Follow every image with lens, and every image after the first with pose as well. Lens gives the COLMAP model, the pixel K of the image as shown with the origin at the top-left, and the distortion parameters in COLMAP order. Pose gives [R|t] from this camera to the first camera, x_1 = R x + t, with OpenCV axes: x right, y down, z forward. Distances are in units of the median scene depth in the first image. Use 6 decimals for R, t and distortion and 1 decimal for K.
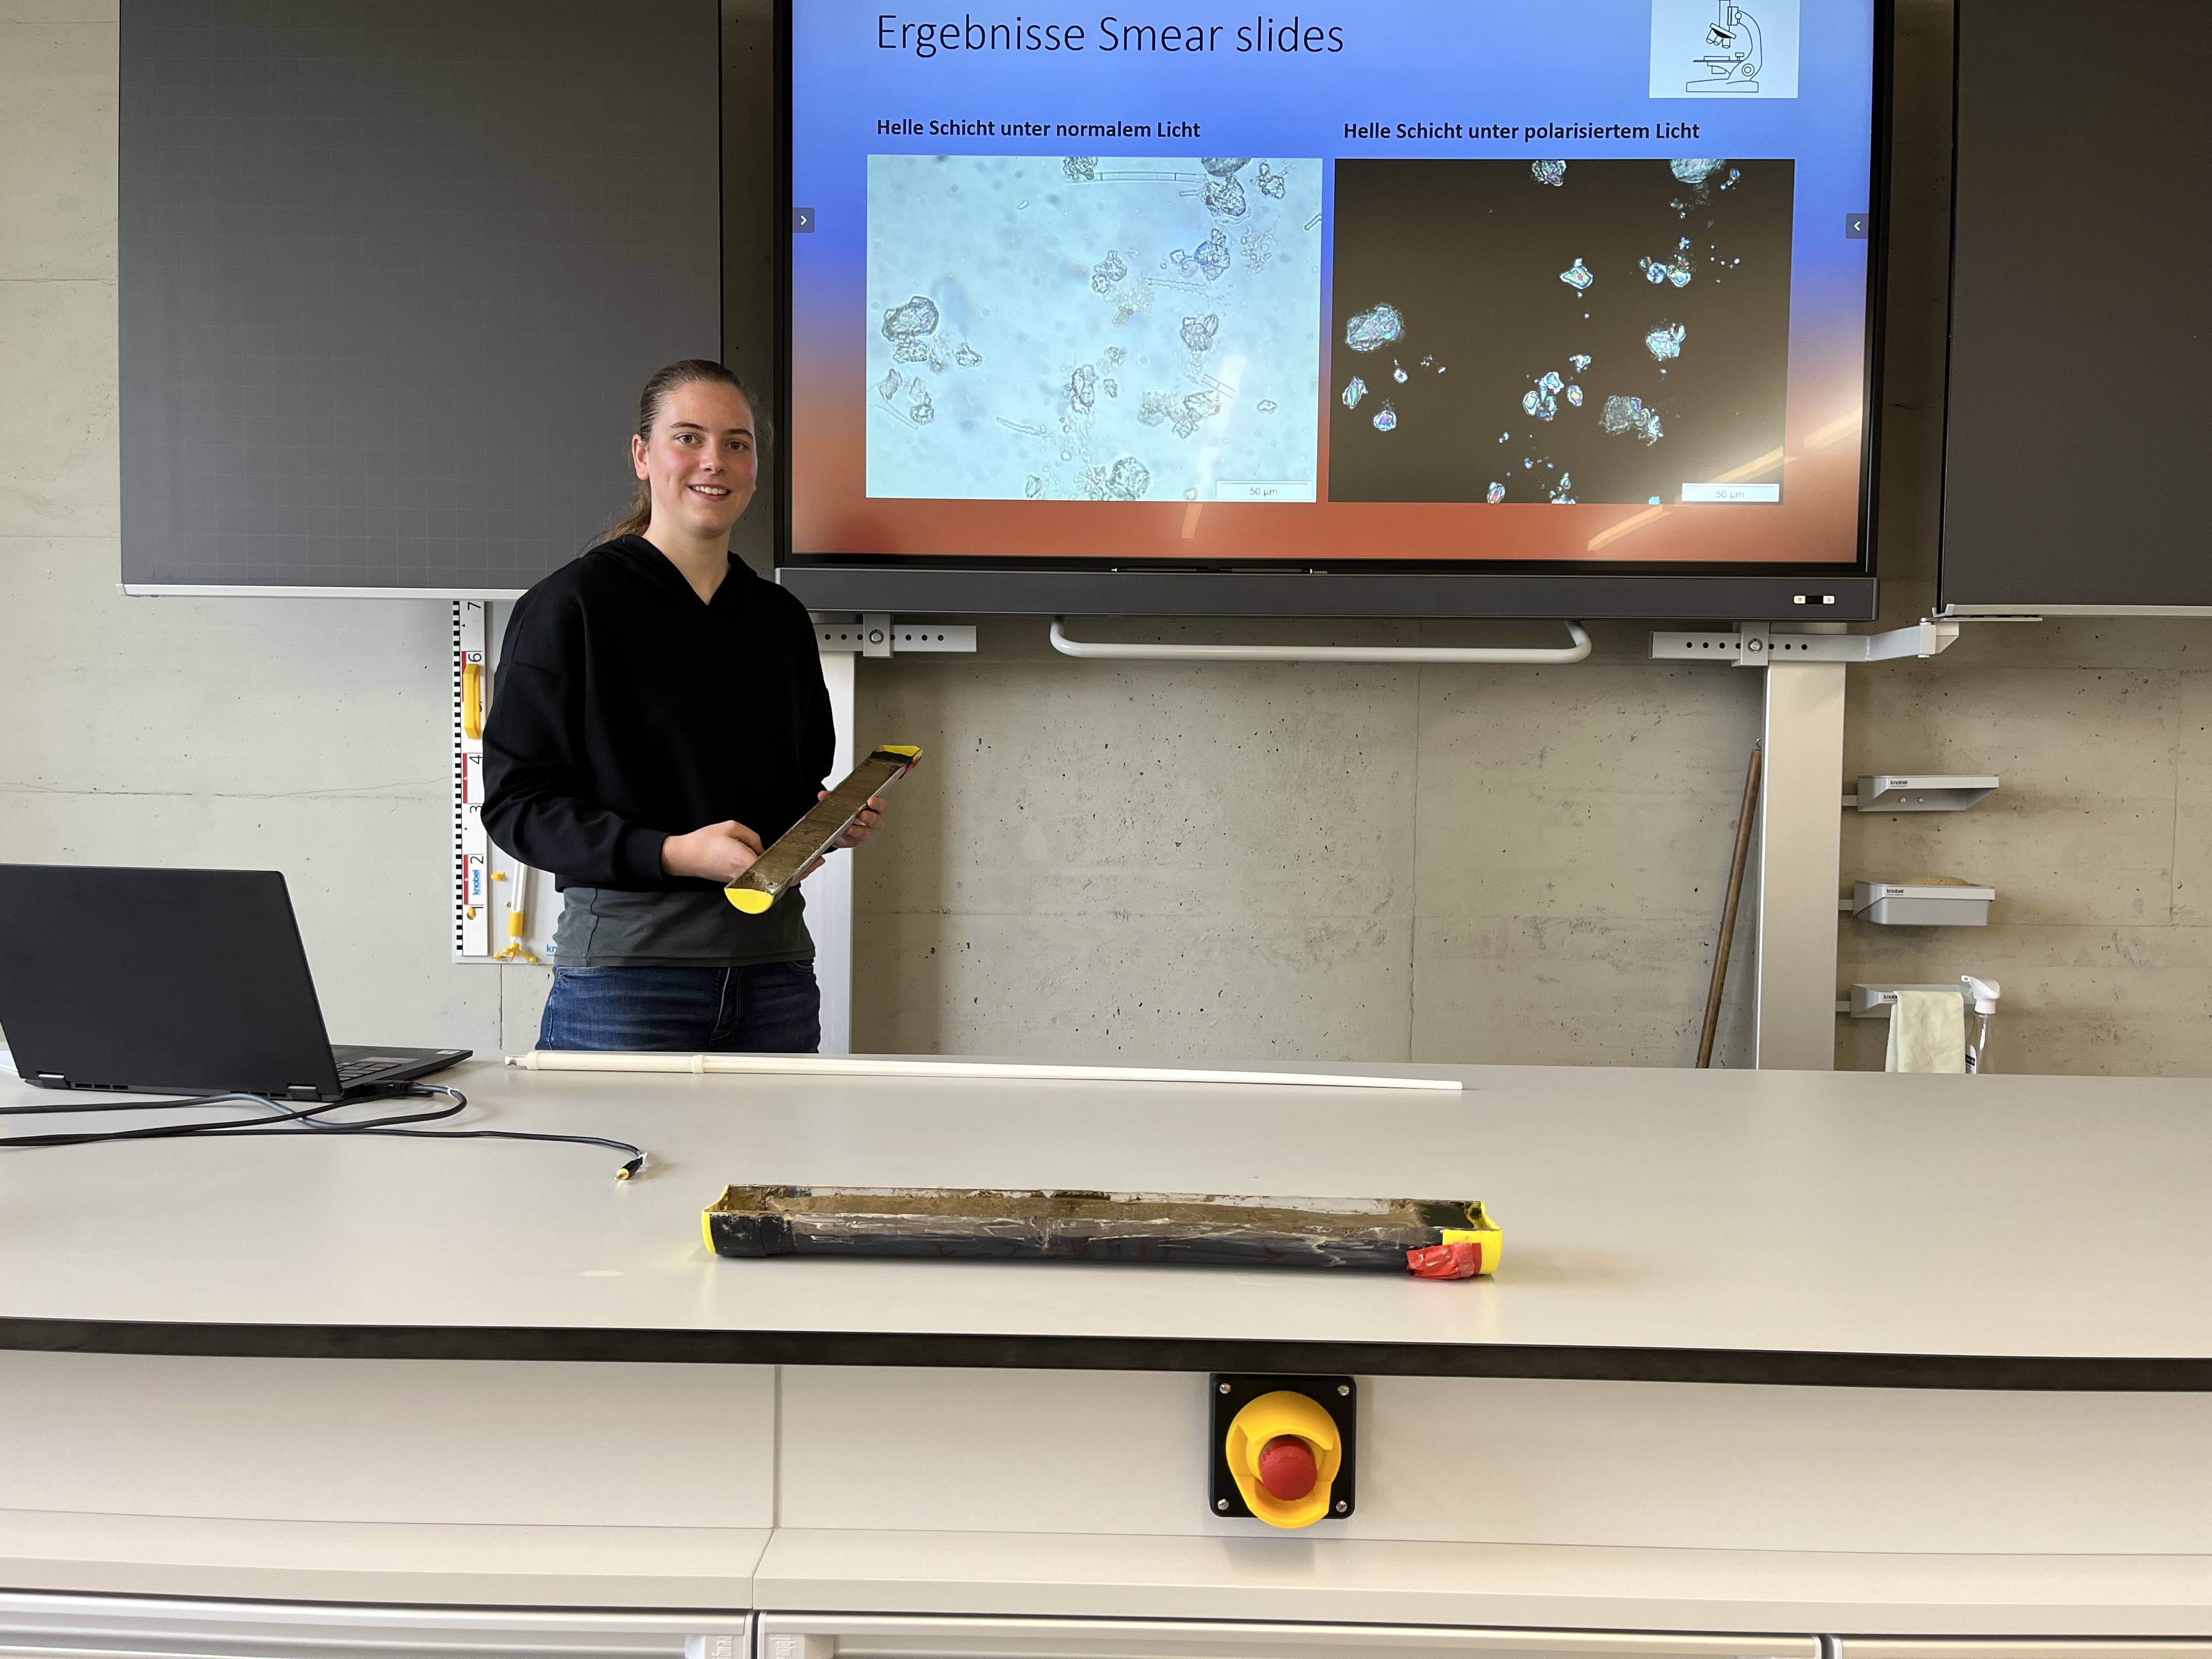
lens RADIAL K [[1666.1, 0, 1106.0], [0, 1666.1, 829.5], [0, 0, 1]] dist [-0.000030, 0.000184]
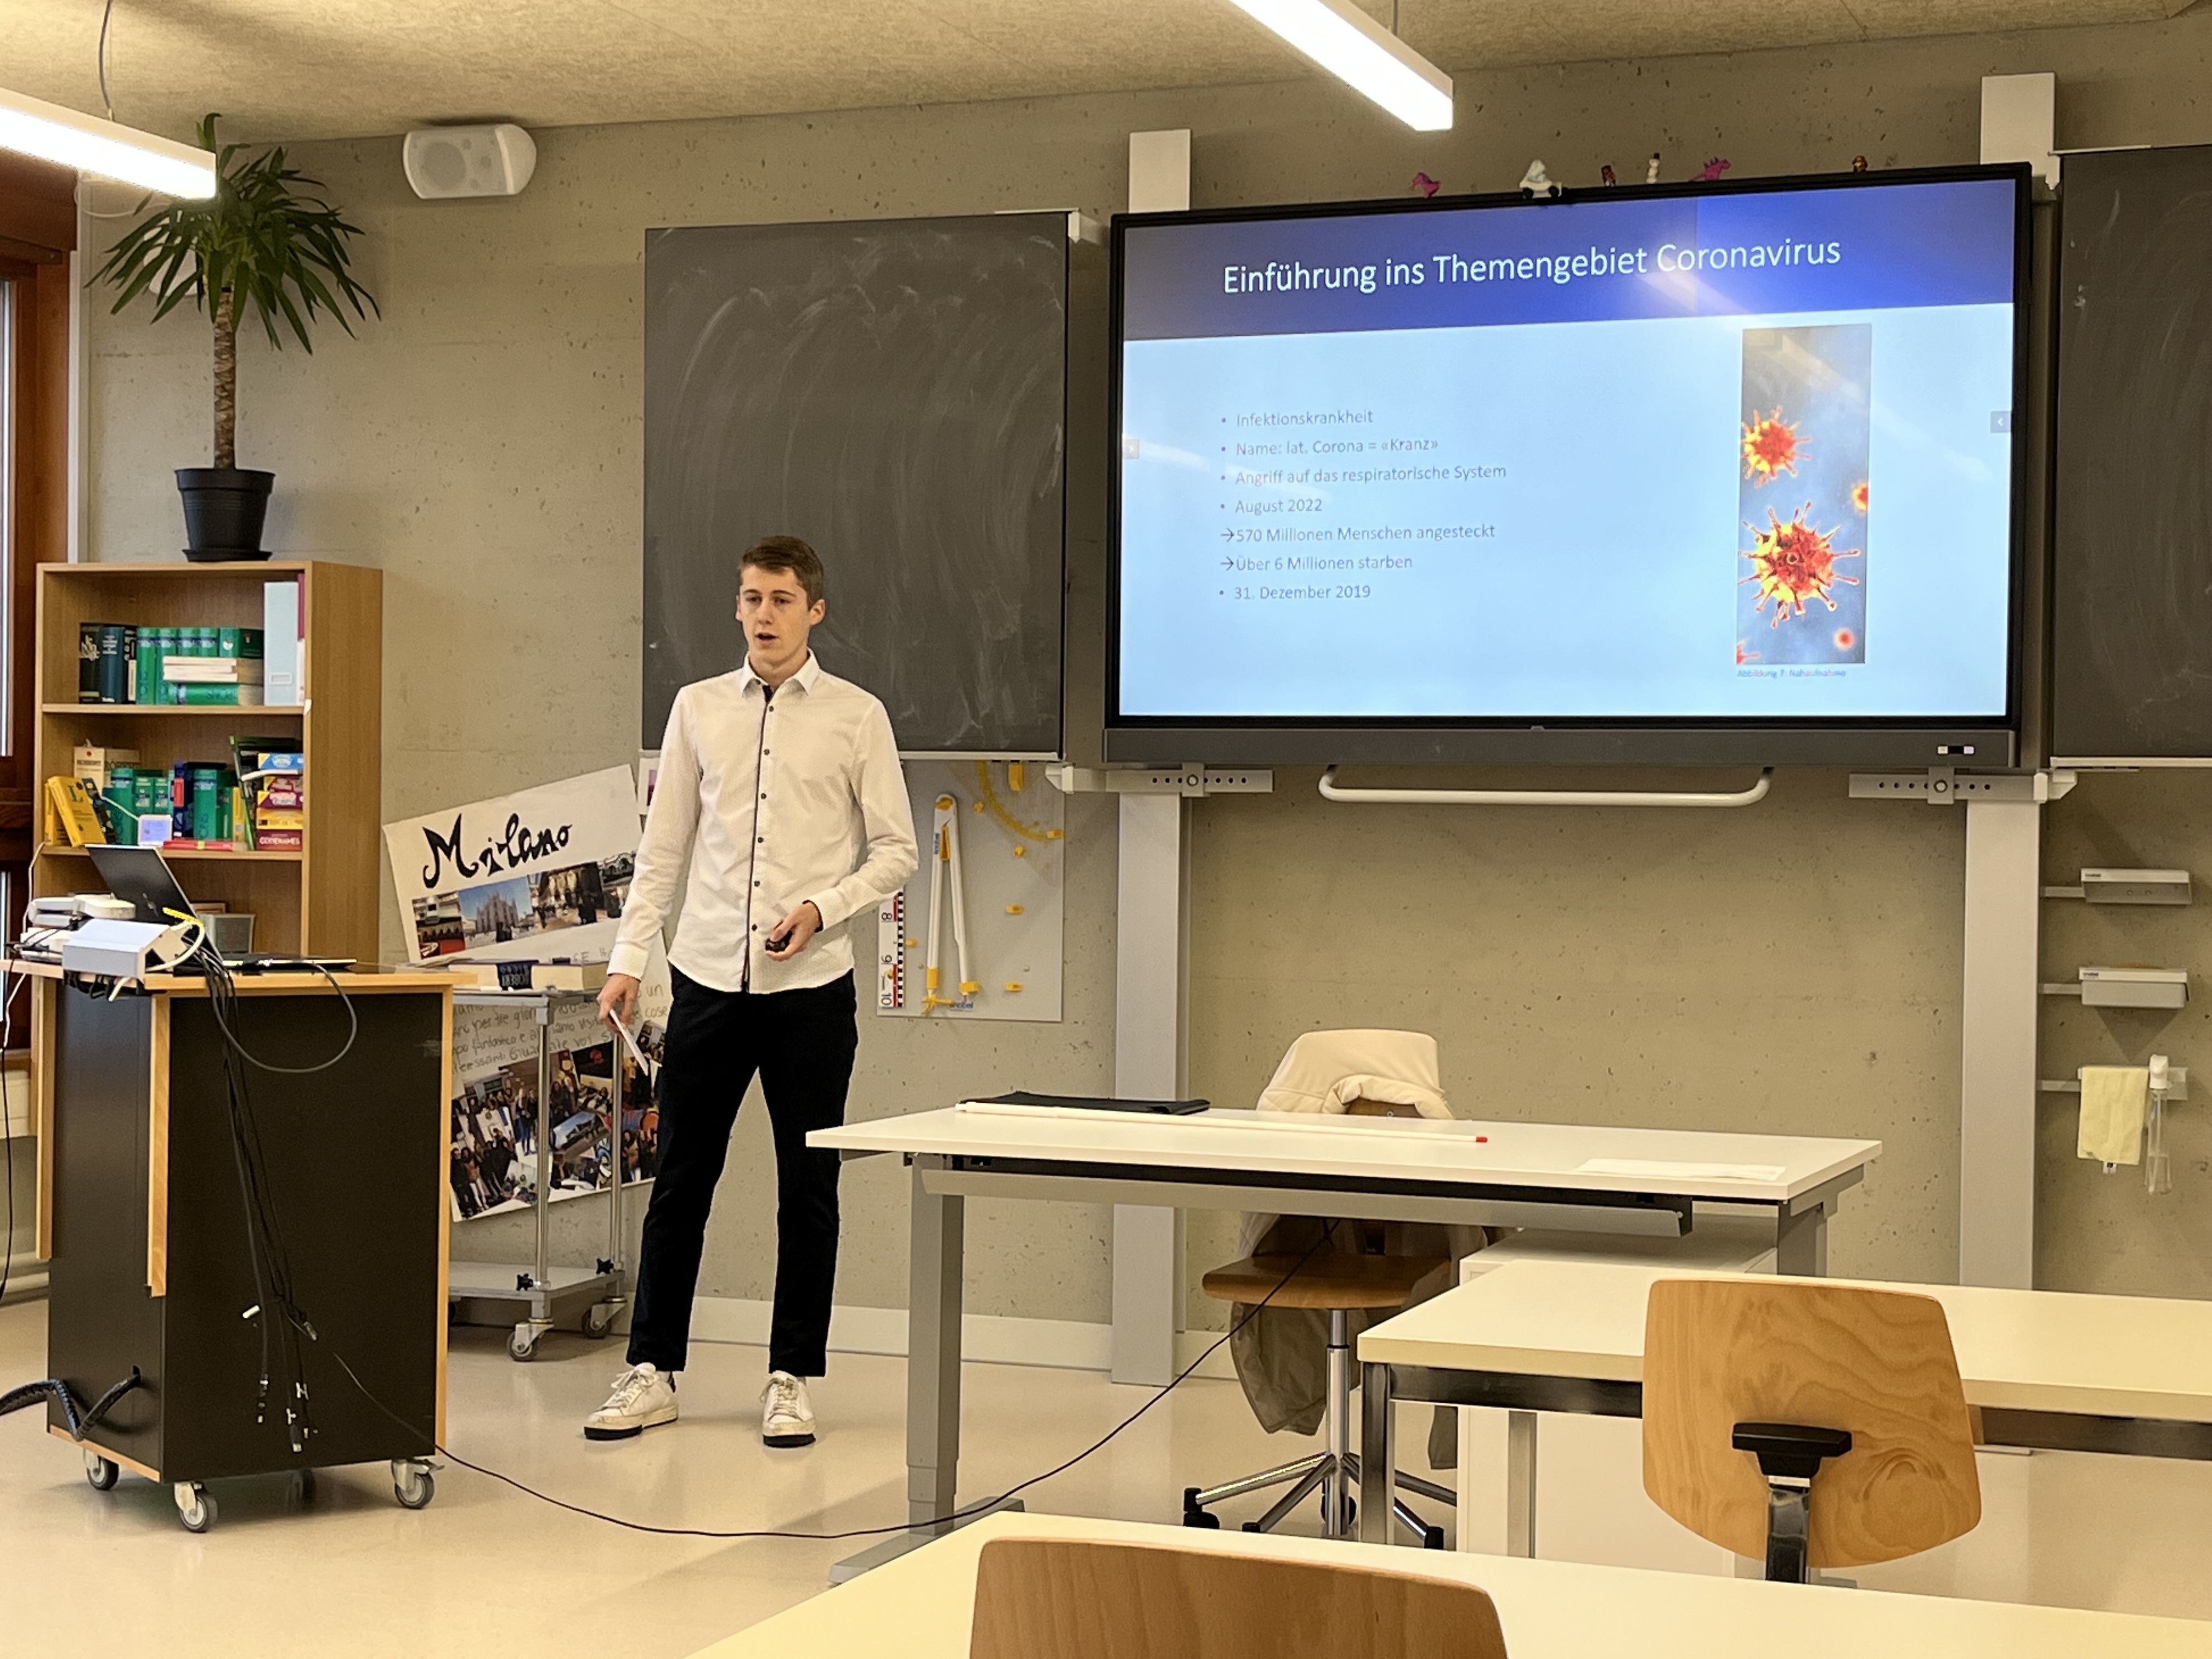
lens RADIAL K [[3434.4, 0, 1106.0], [0, 3434.4, 829.5], [0, 0, 1]] dist [0.245717, -1.118373]
pose [[0.942351, 0.000625, -0.334625, 0.656892], [-0.009722, 0.999627, -0.025512, -0.017249], [0.334485, 0.027295, 0.942006, -1.405269]]
